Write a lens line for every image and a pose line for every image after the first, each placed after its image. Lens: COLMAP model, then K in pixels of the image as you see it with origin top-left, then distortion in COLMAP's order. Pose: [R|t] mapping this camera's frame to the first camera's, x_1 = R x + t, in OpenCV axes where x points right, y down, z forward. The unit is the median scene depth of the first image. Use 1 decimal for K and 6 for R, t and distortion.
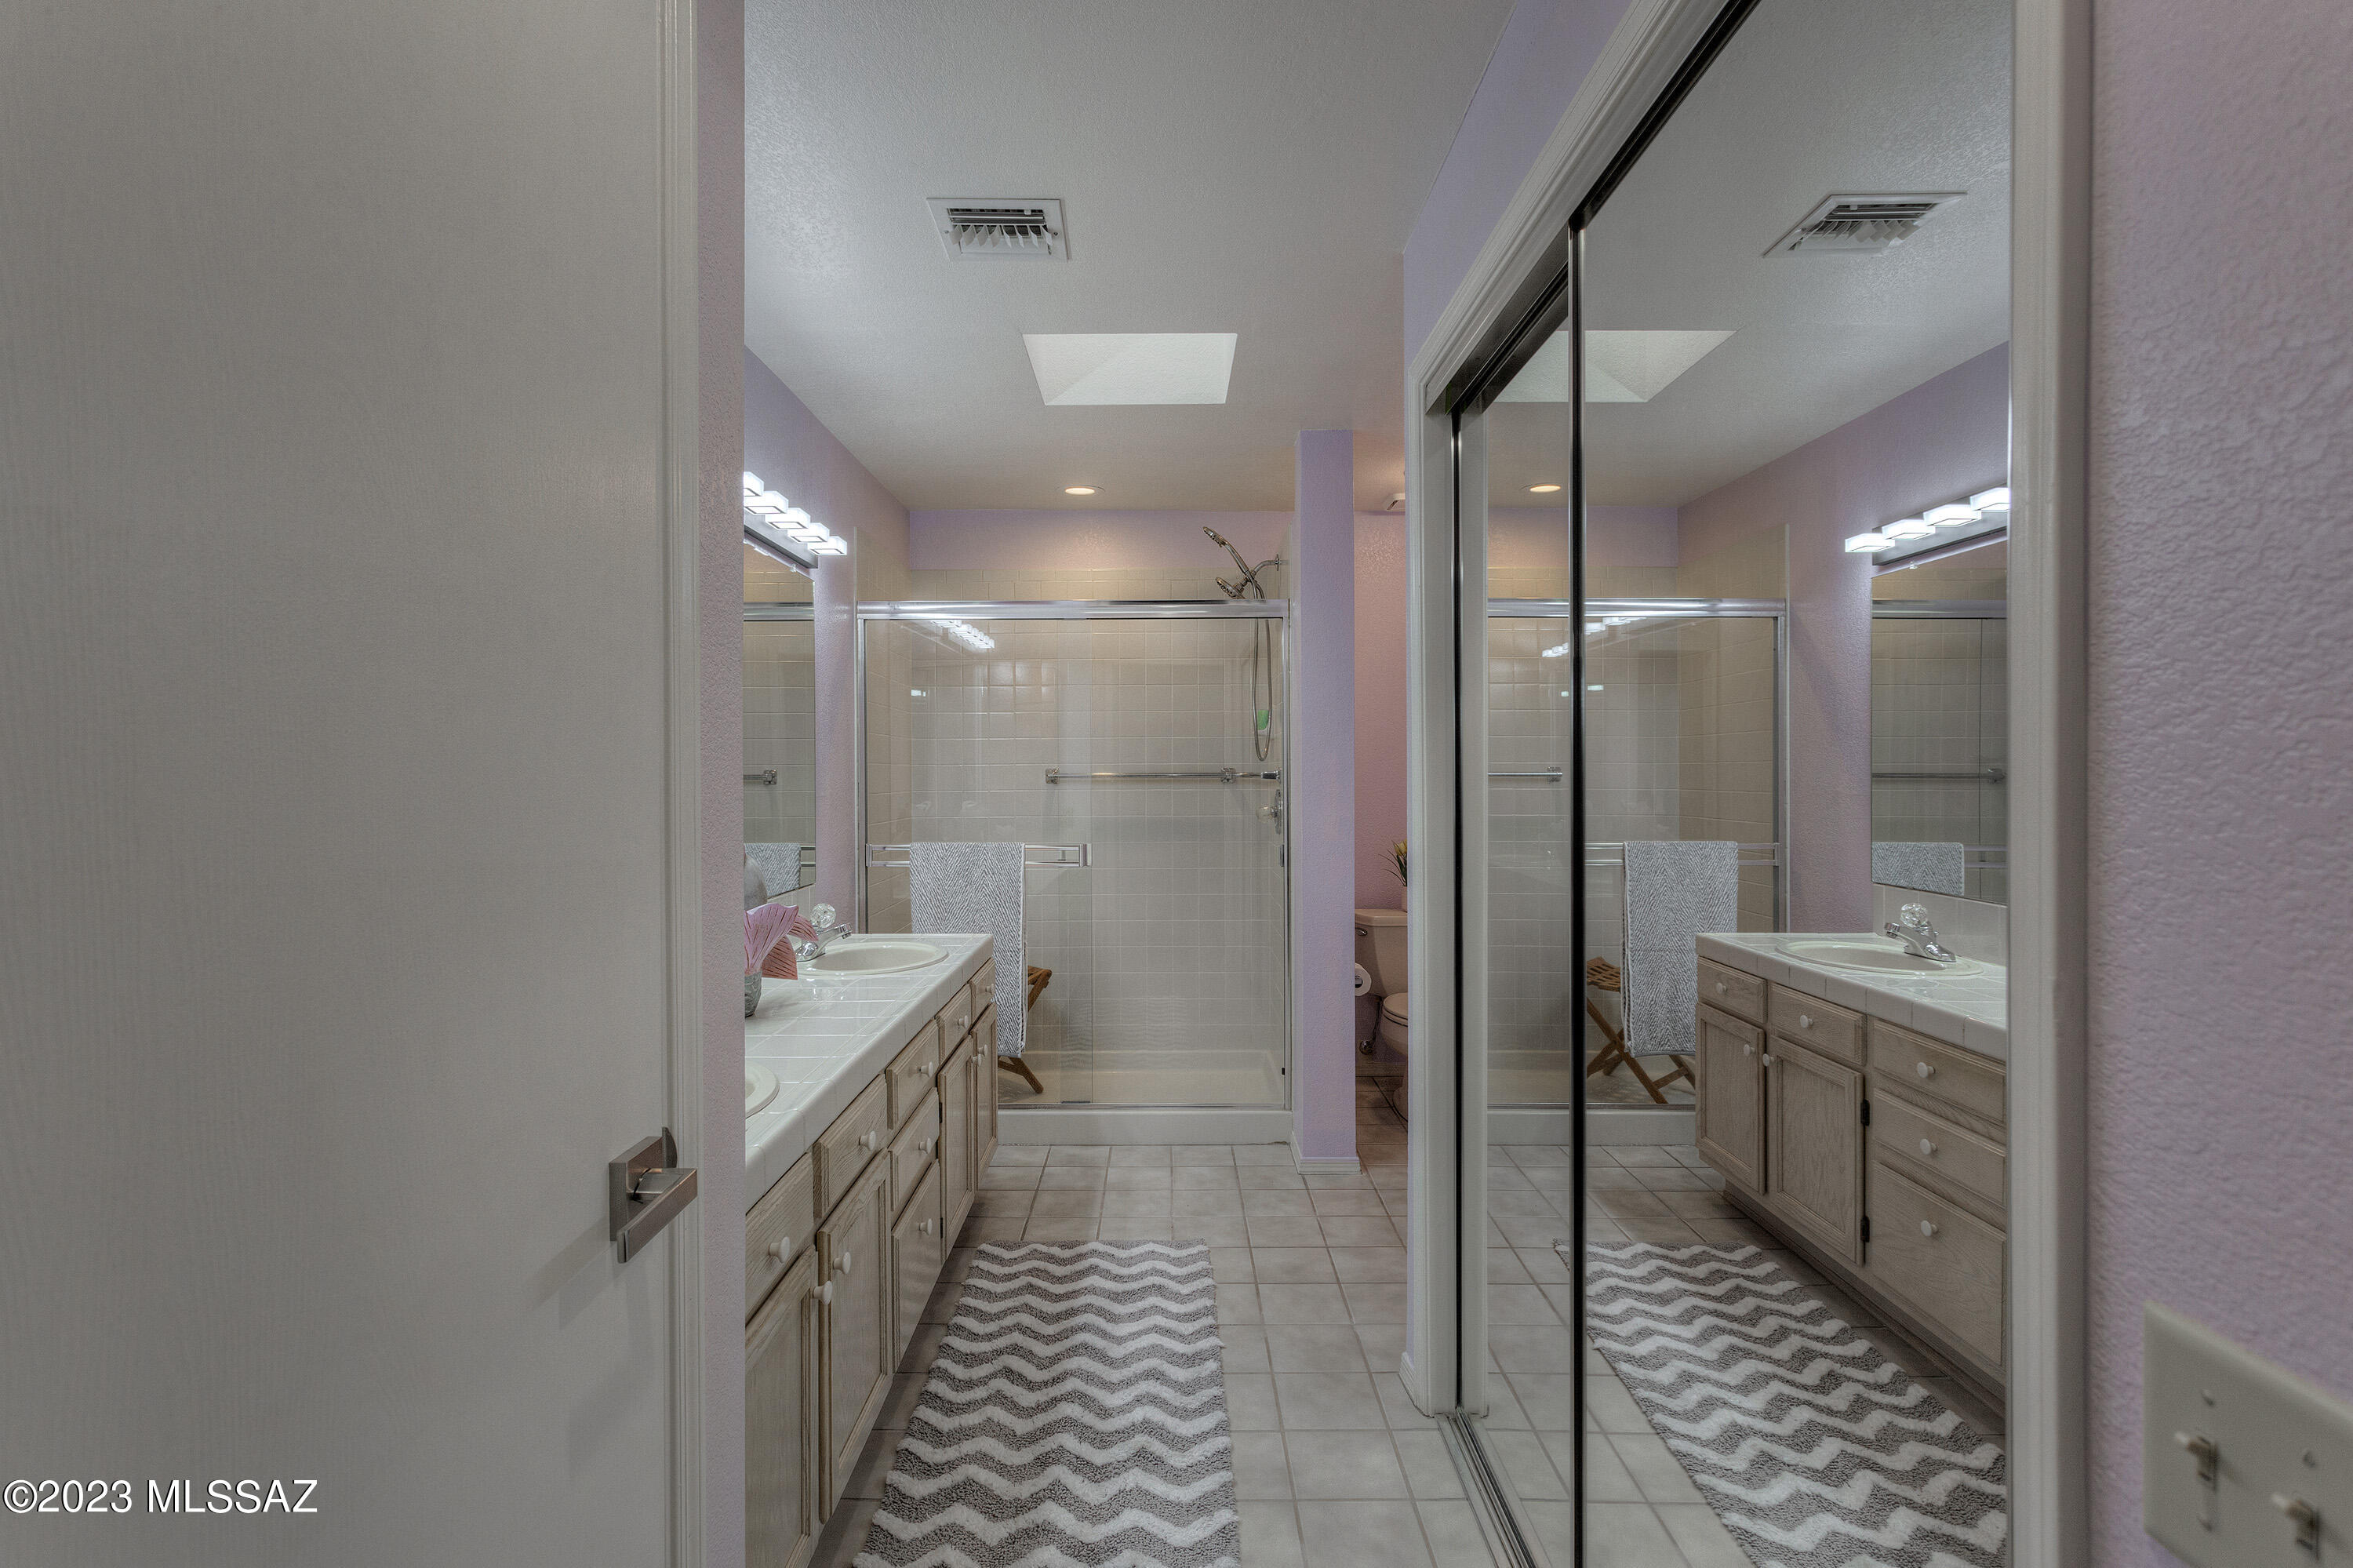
lens RADIAL K [[1133.5, 0, 1180.3], [0, 1133.5, 780.7], [0, 0, 1]] dist [0.003334, 0.001724]
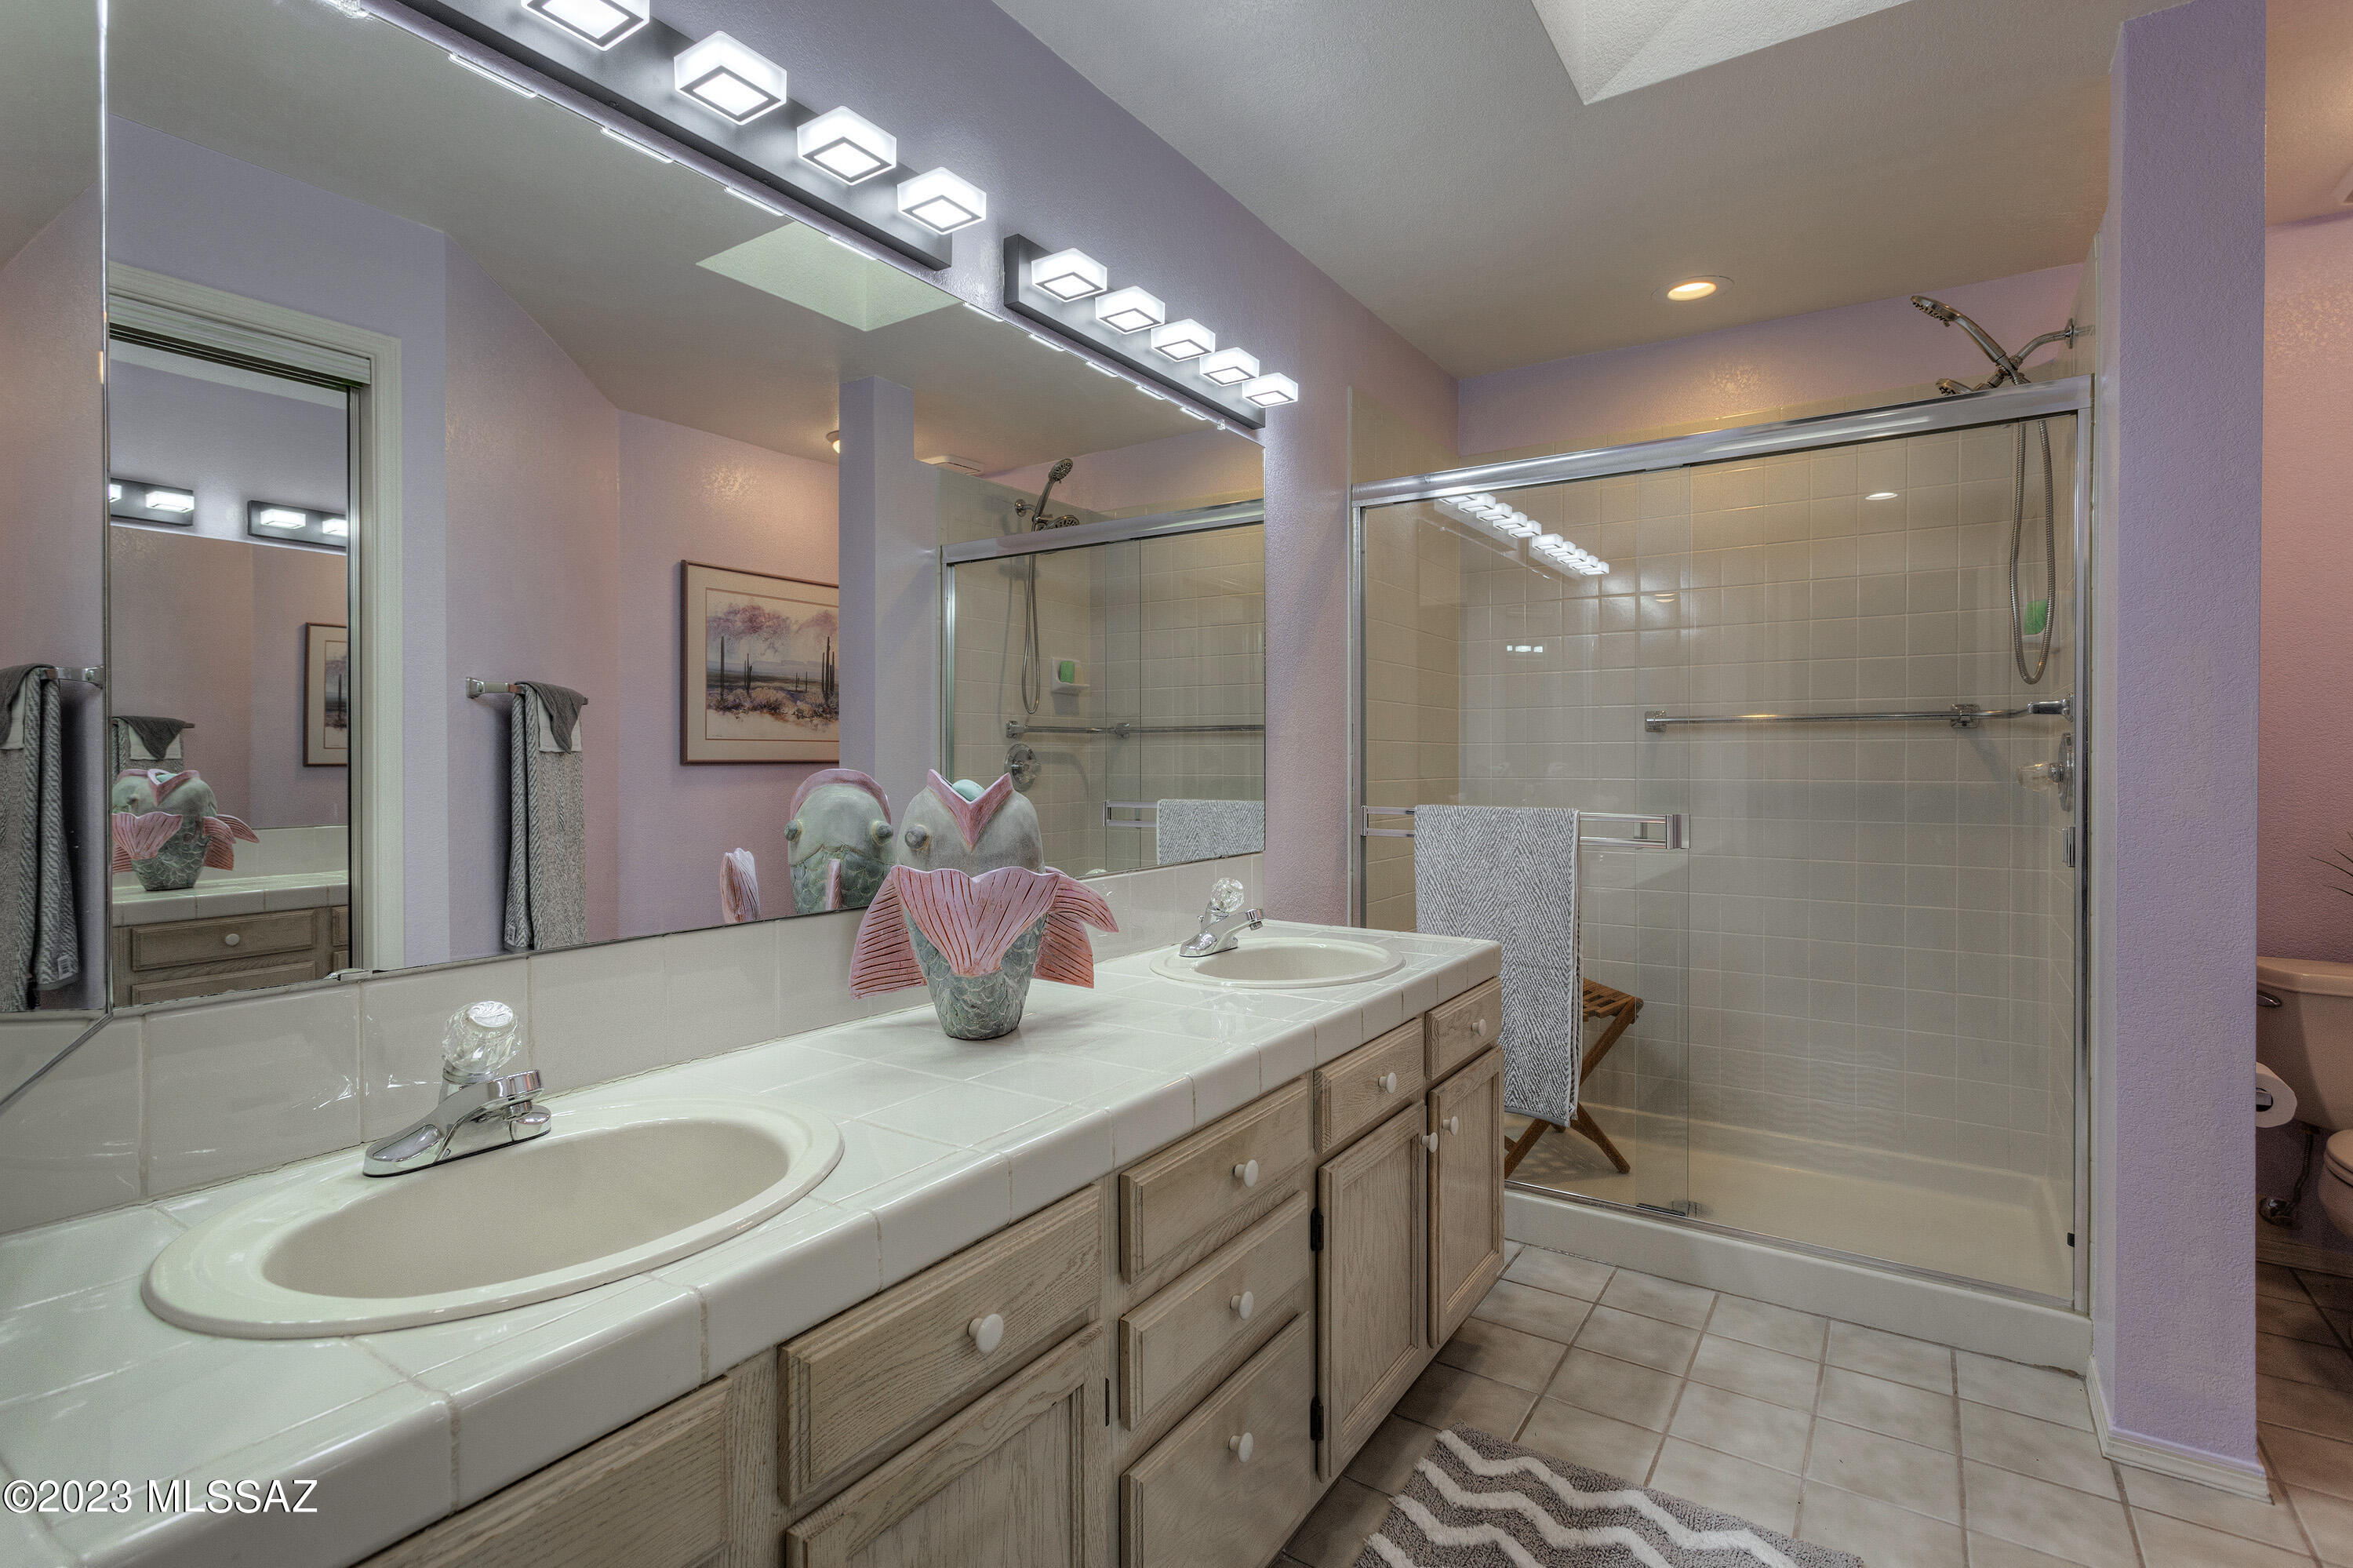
lens RADIAL K [[1133.5, 0, 1152.3], [0, 1133.5, 772.6], [0, 0, 1]] dist [0.003334, 0.001724]
pose [[0.822394, 0.007519, -0.568869, 0.039258], [-0.004301, 0.999966, 0.007001, 0.030746], [0.568902, -0.003311, 0.822399, 0.315075]]
